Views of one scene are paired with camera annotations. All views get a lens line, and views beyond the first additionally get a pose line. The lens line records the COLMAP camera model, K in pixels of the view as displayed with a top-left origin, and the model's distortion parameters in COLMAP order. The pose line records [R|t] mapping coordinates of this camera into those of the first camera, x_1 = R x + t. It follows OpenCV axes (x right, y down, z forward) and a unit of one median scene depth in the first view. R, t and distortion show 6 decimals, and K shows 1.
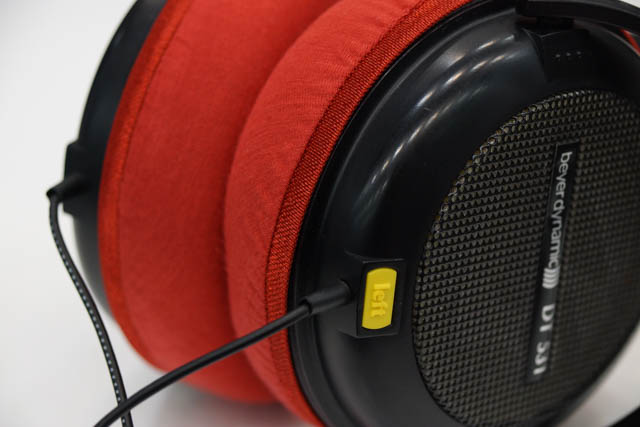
lens RADIAL K [[1693.1, 0, 319.7], [0, 1693.1, 249.0], [0, 0, 1]] dist [0.085104, -0.481535]
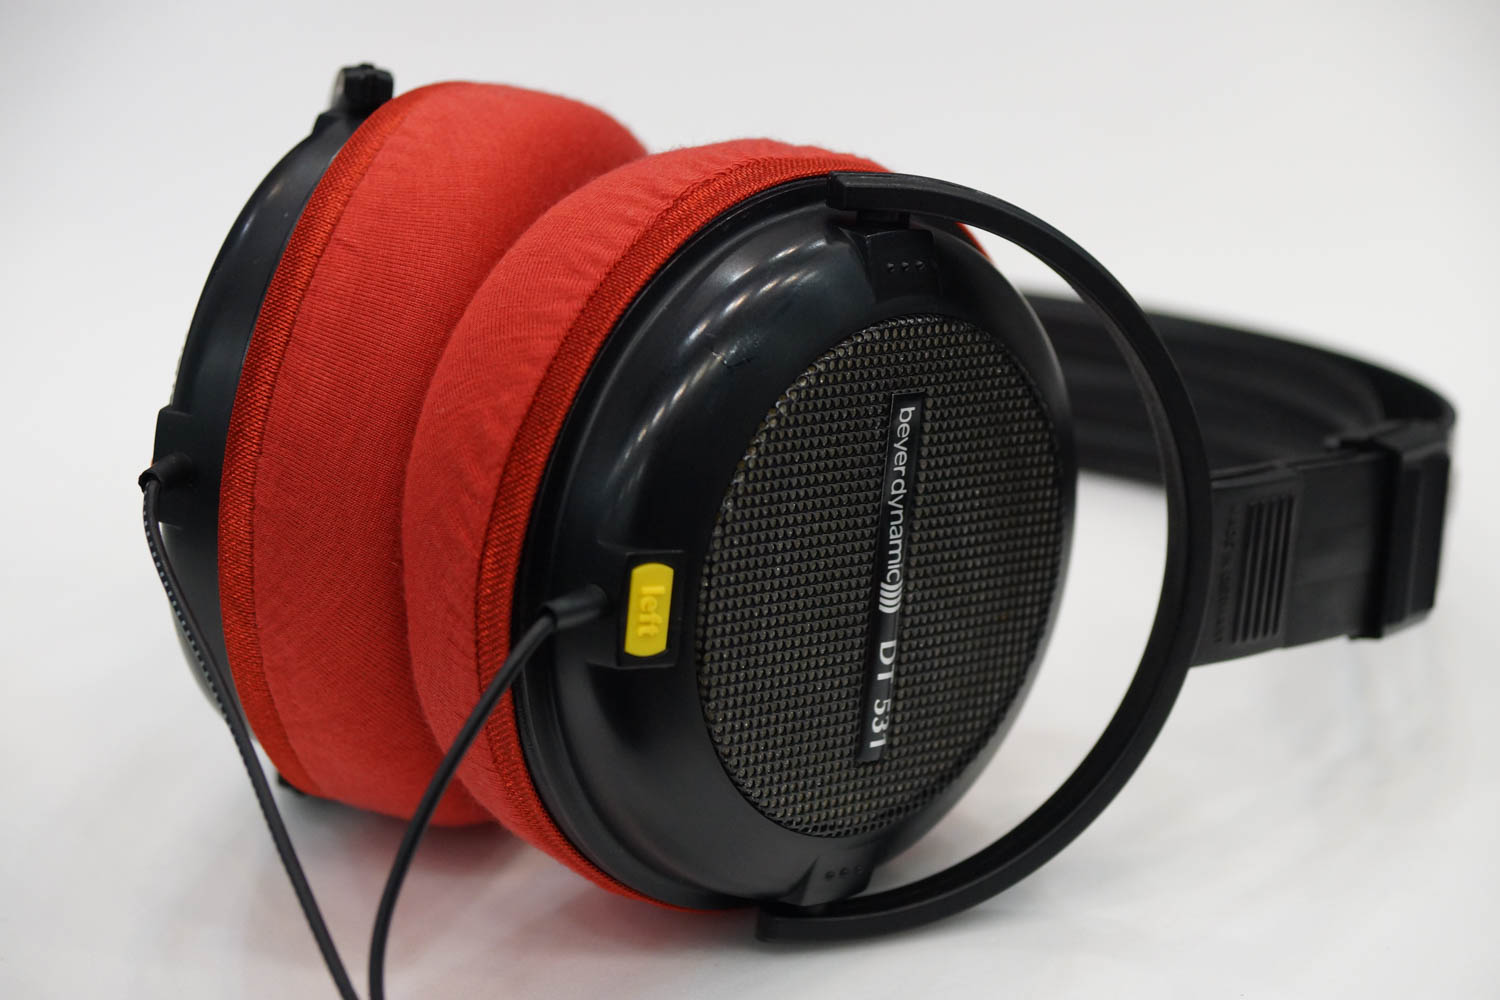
lens RADIAL K [[3968.1, 0, 749.4], [0, 3968.1, 583.2], [0, 0, 1]] dist [0.085104, -0.481535]
pose [[0.992364, -0.021887, 0.121386, -0.114874], [0.035021, 0.993626, -0.107149, 0.184672], [-0.118267, 0.110582, 0.986805, -0.572091]]
